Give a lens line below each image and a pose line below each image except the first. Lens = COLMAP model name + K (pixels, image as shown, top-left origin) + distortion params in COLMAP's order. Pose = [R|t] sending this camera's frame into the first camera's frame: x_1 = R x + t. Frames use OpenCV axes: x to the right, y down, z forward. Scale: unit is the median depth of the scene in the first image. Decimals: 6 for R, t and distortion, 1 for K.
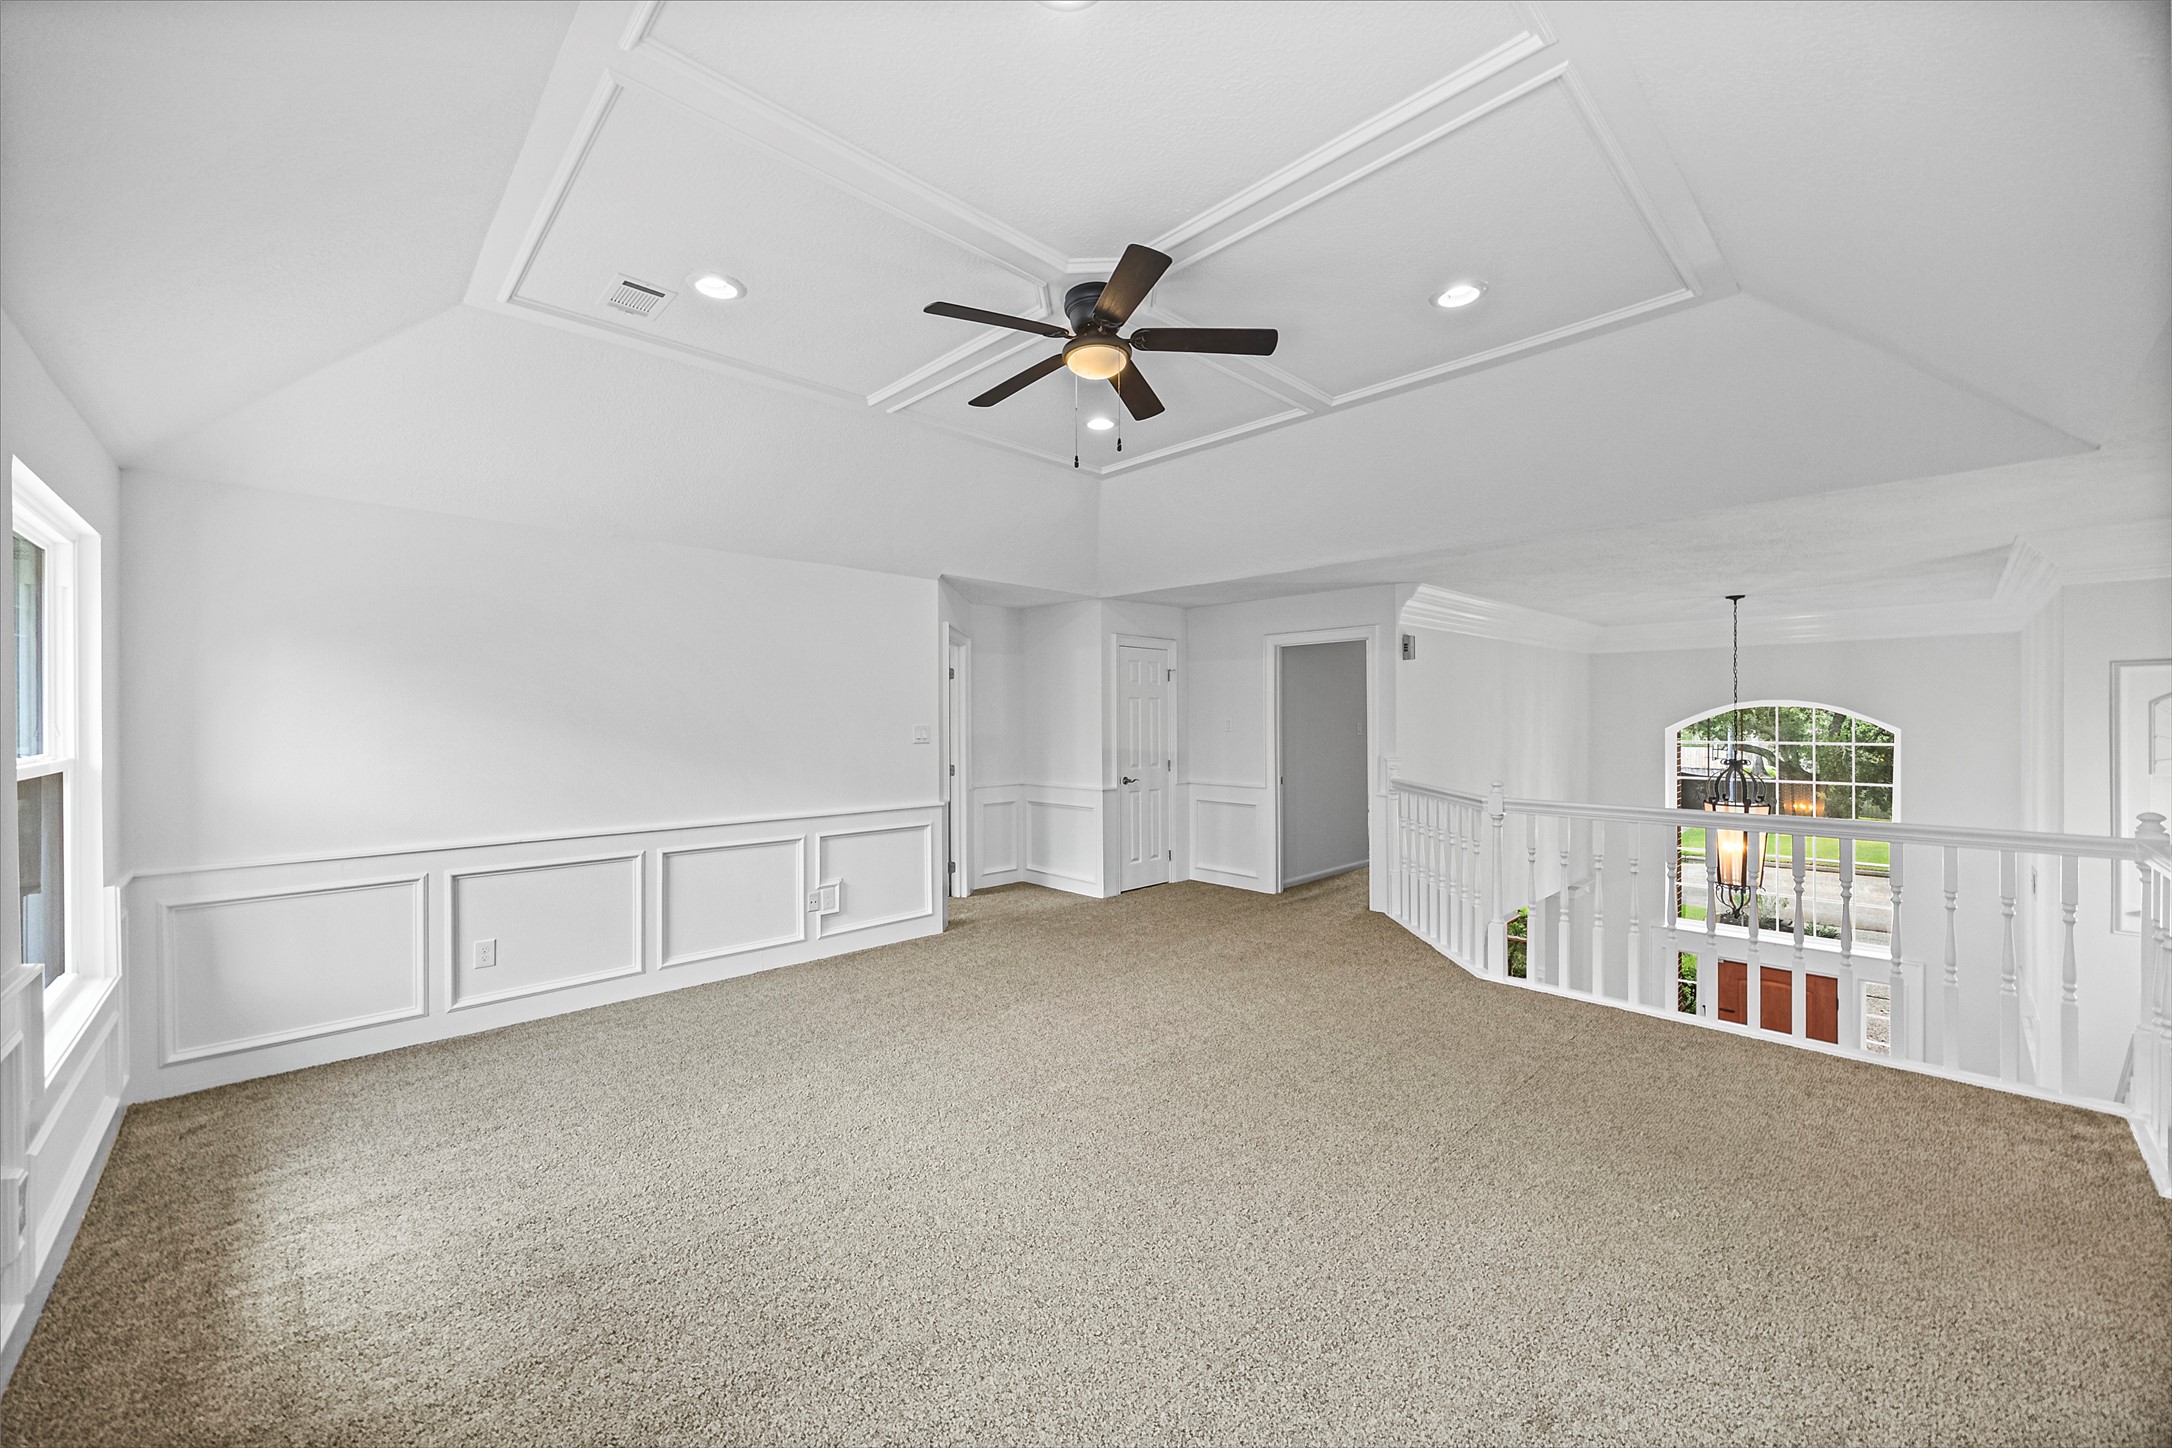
lens RADIAL K [[835.2, 0, 1025.6], [0, 835.2, 714.1], [0, 0, 1]] dist [-0.001345, -0.000552]
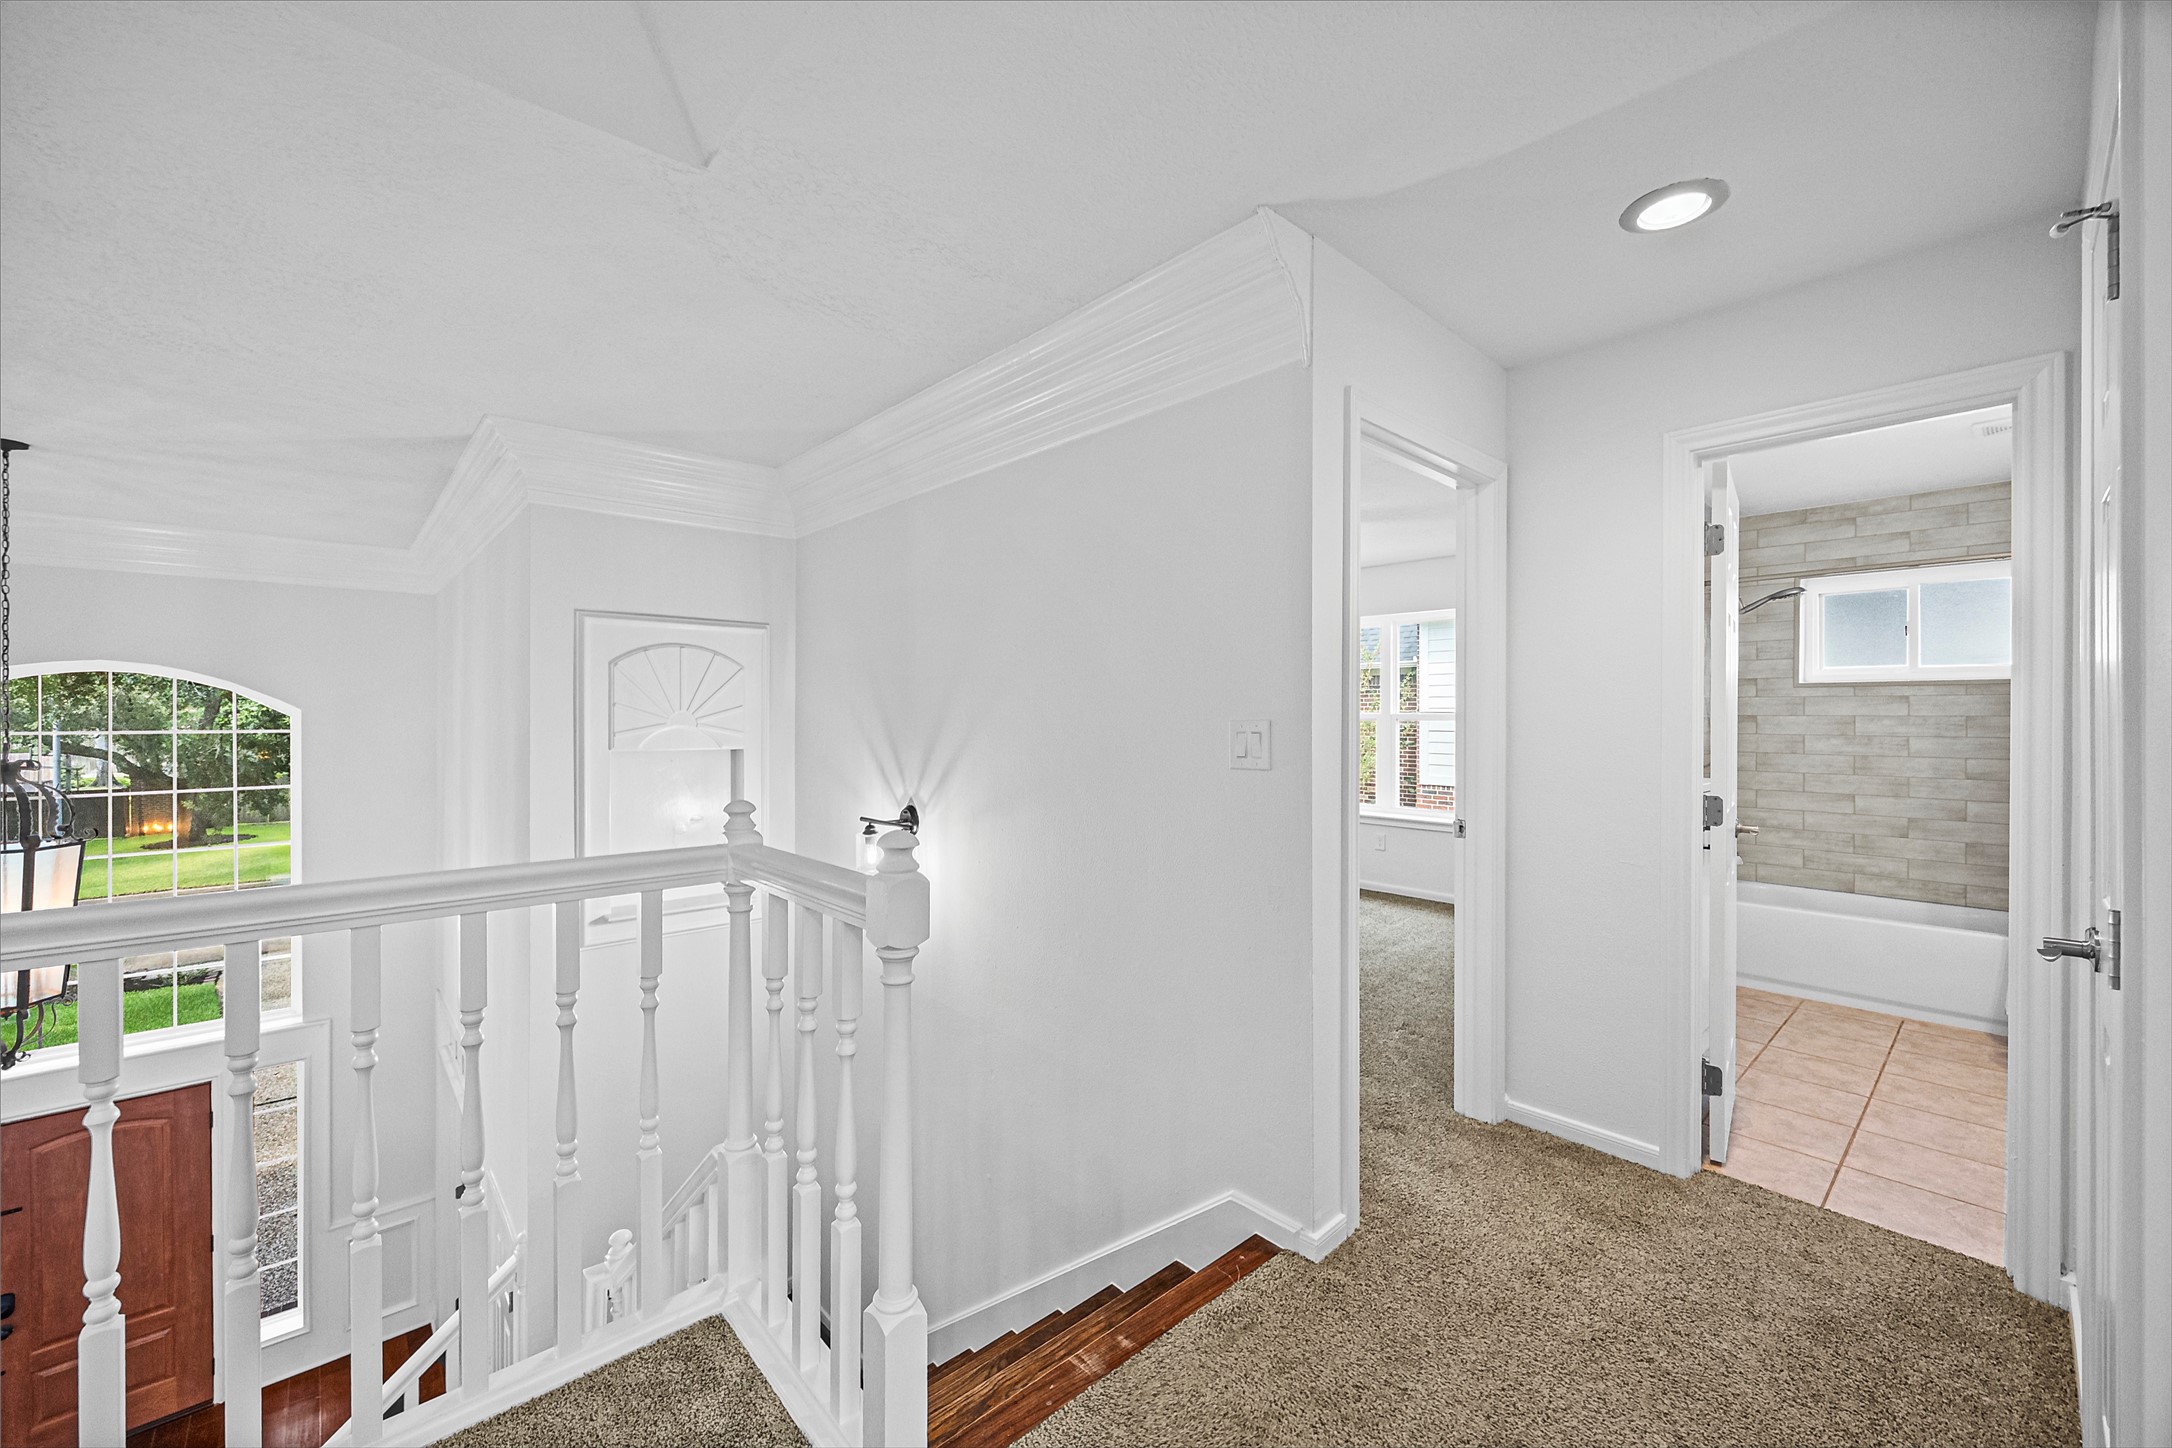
lens RADIAL K [[824.9, 0, 1086.0], [0, 824.9, 724.0], [0, 0, 1]] dist [-0.001454, -0.000250]
pose [[-0.018720, -0.003112, 0.999820, 0.271497], [-0.006239, 0.999976, 0.002996, 0.021562], [-0.999805, -0.006182, -0.018739, 0.281019]]
